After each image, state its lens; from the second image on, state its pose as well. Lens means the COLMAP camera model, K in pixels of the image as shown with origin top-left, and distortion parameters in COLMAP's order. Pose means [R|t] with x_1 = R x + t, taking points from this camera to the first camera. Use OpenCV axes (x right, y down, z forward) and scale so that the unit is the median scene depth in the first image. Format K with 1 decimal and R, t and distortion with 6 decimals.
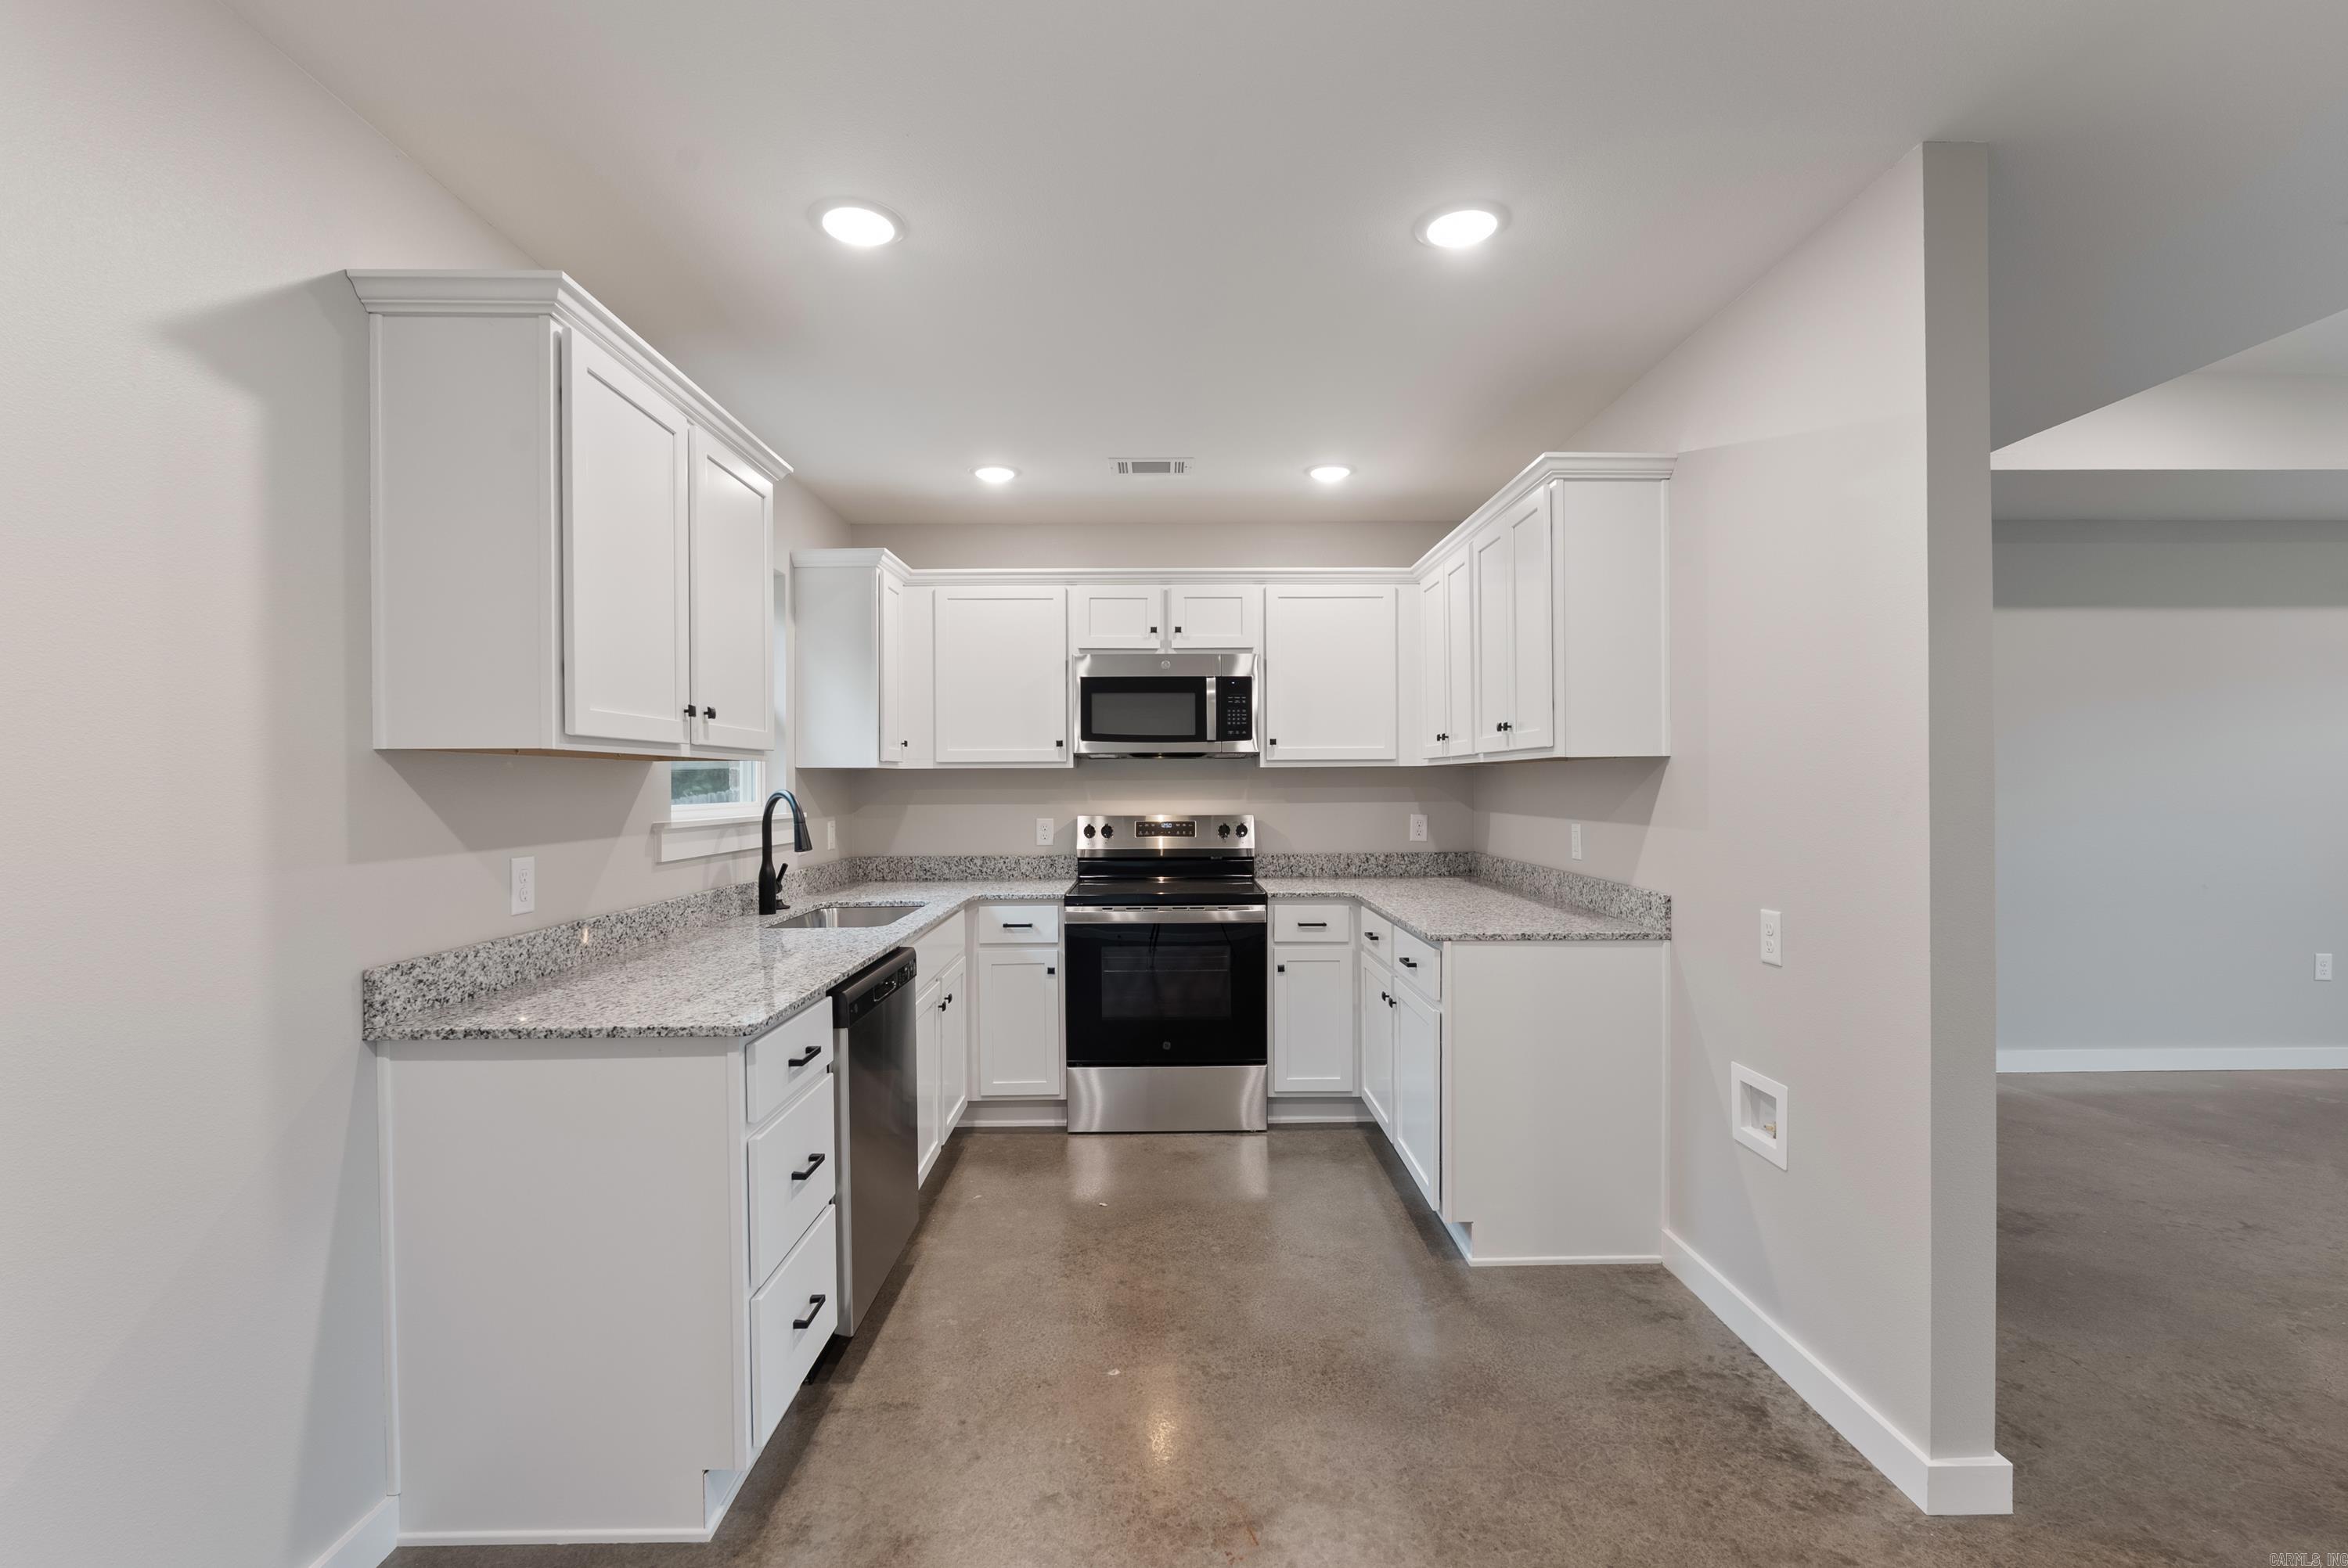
lens RADIAL K [[1035.2, 0, 1176.0], [0, 1035.2, 790.1], [0, 0, 1]] dist [-0.008198, 0.001697]
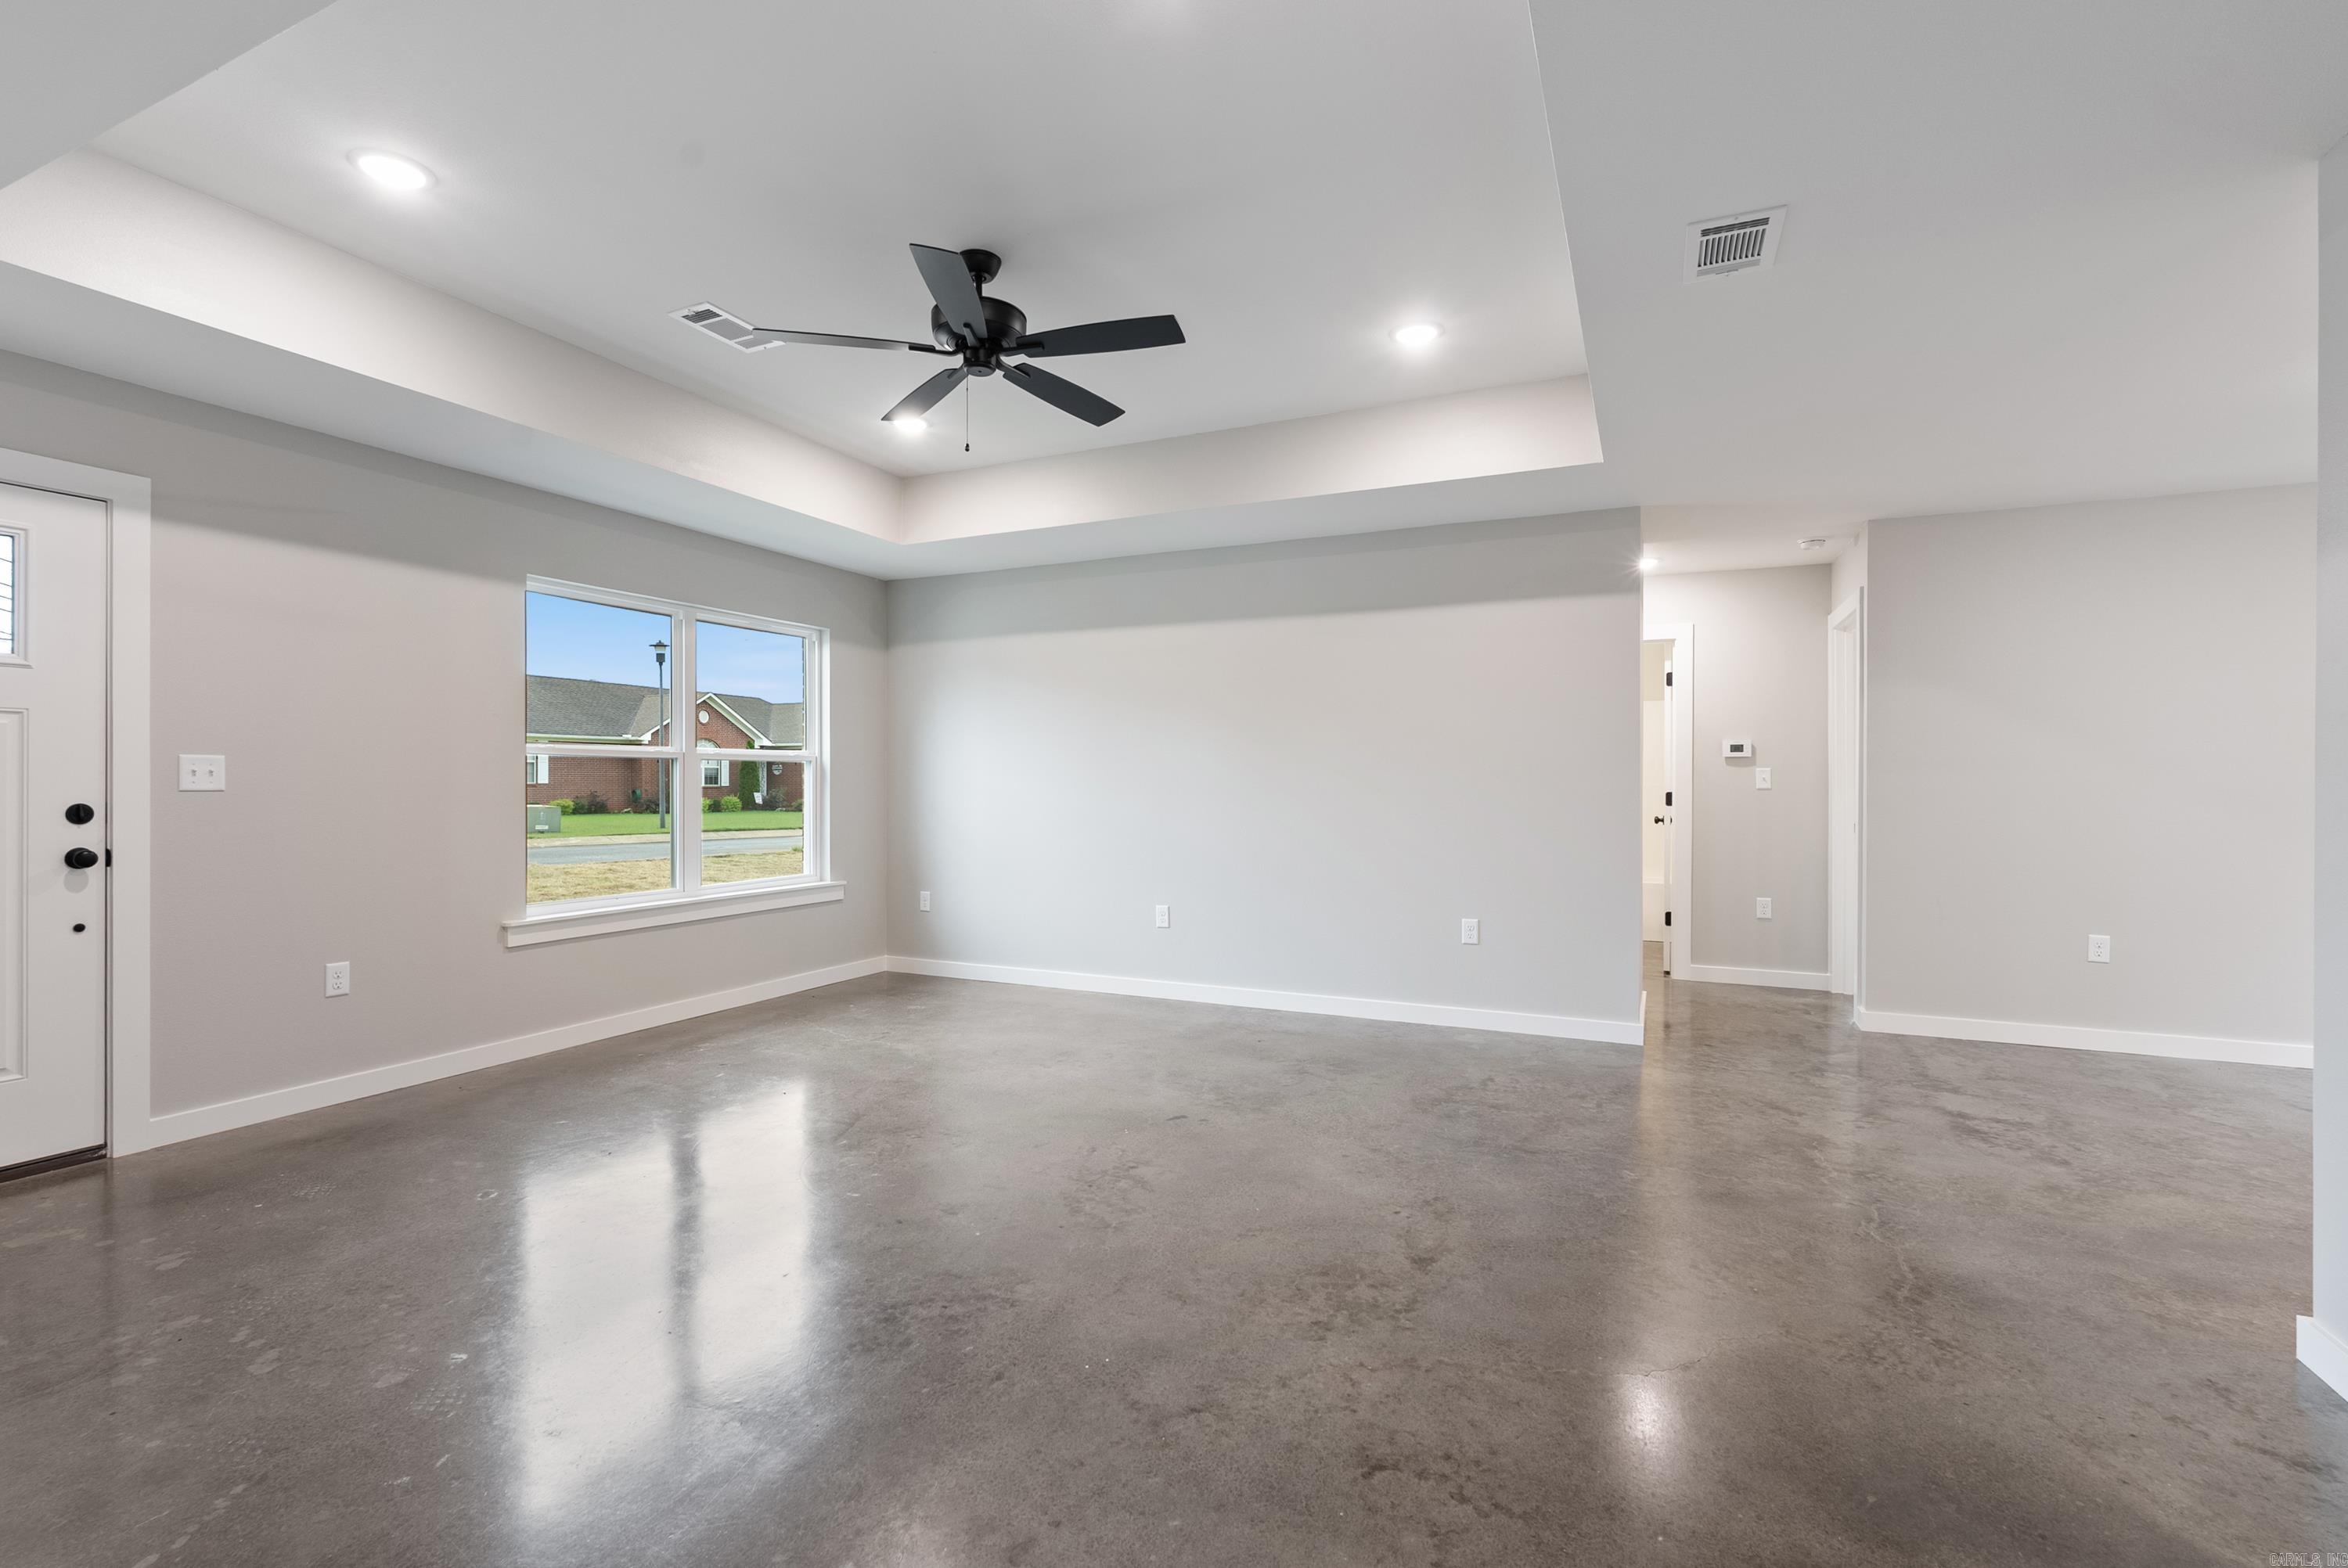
lens RADIAL K [[1035.2, 0, 1177.3], [0, 1035.2, 786.2], [0, 0, 1]] dist [-0.008198, 0.001697]
pose [[-0.902775, 0.004952, 0.430085, 0.683317], [0.006946, 0.999971, 0.003067, 0.022296], [-0.430058, 0.005756, -0.902783, 1.216285]]
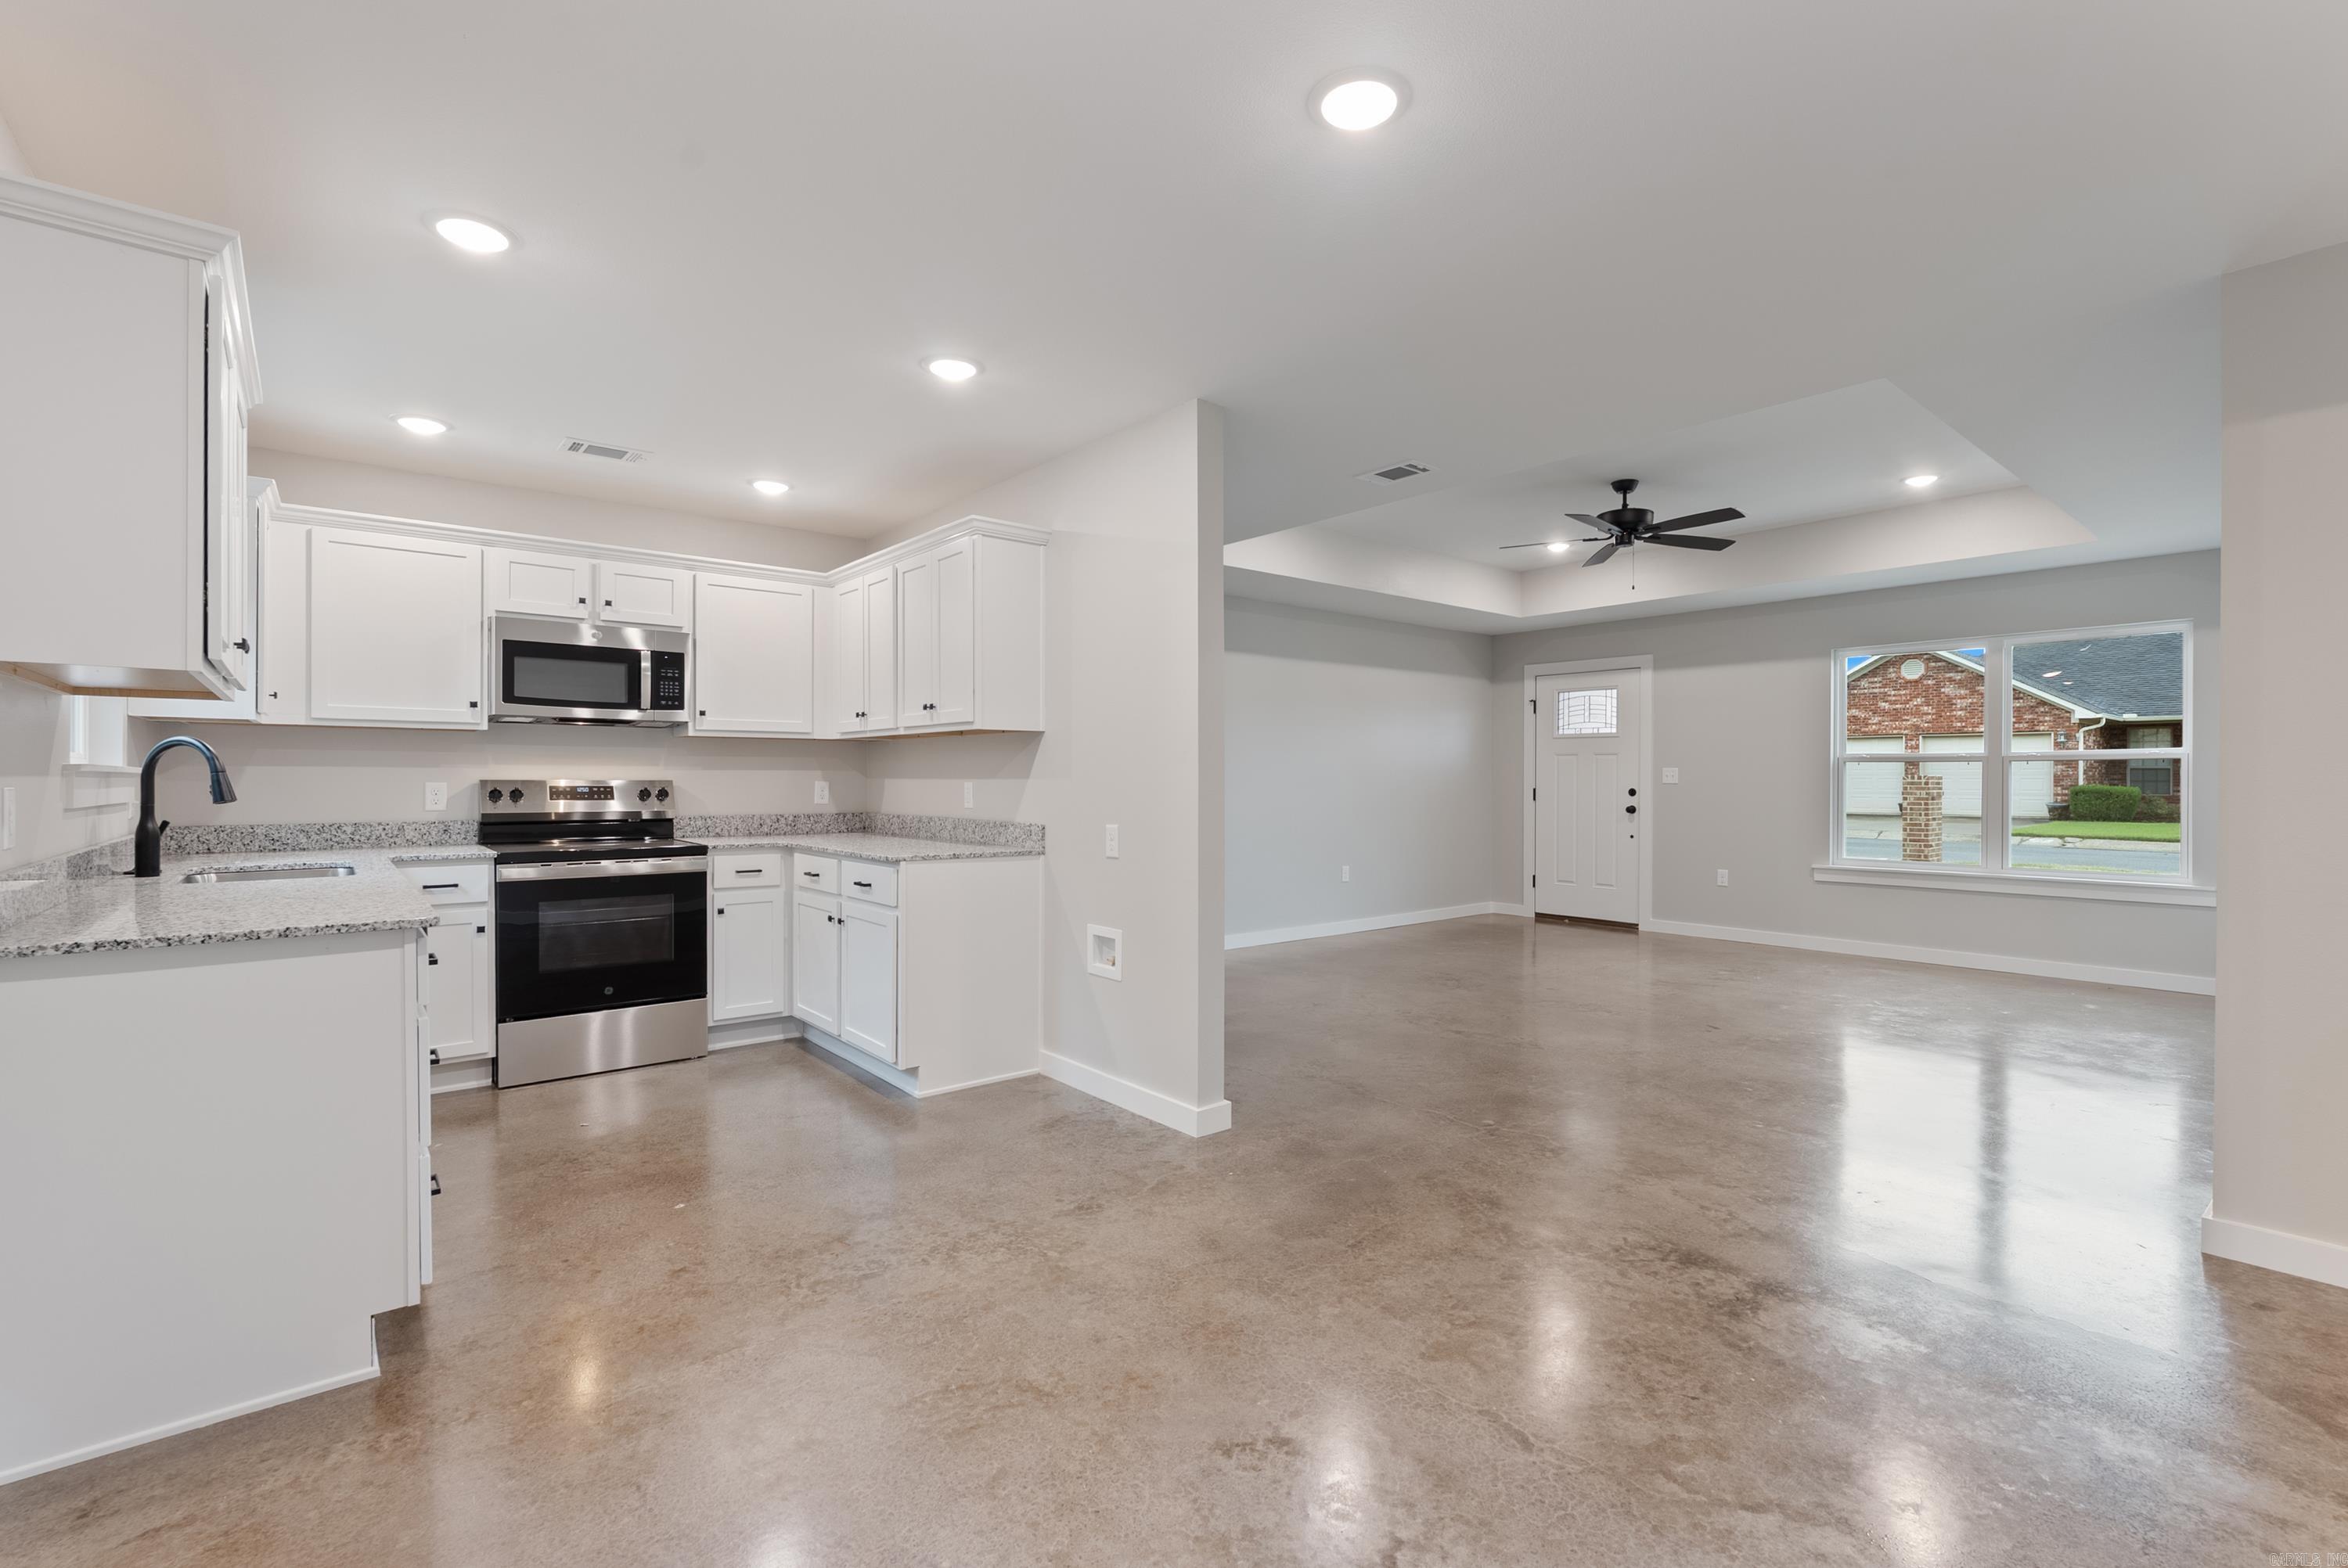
lens RADIAL K [[1035.2, 0, 1173.4], [0, 1035.2, 782.8], [0, 0, 1]] dist [-0.008198, 0.001697]
pose [[0.781225, 0.005730, 0.624223, -0.221231], [-0.003744, 0.999983, -0.004495, 0.034230], [-0.624238, 0.001174, 0.781234, -0.202553]]
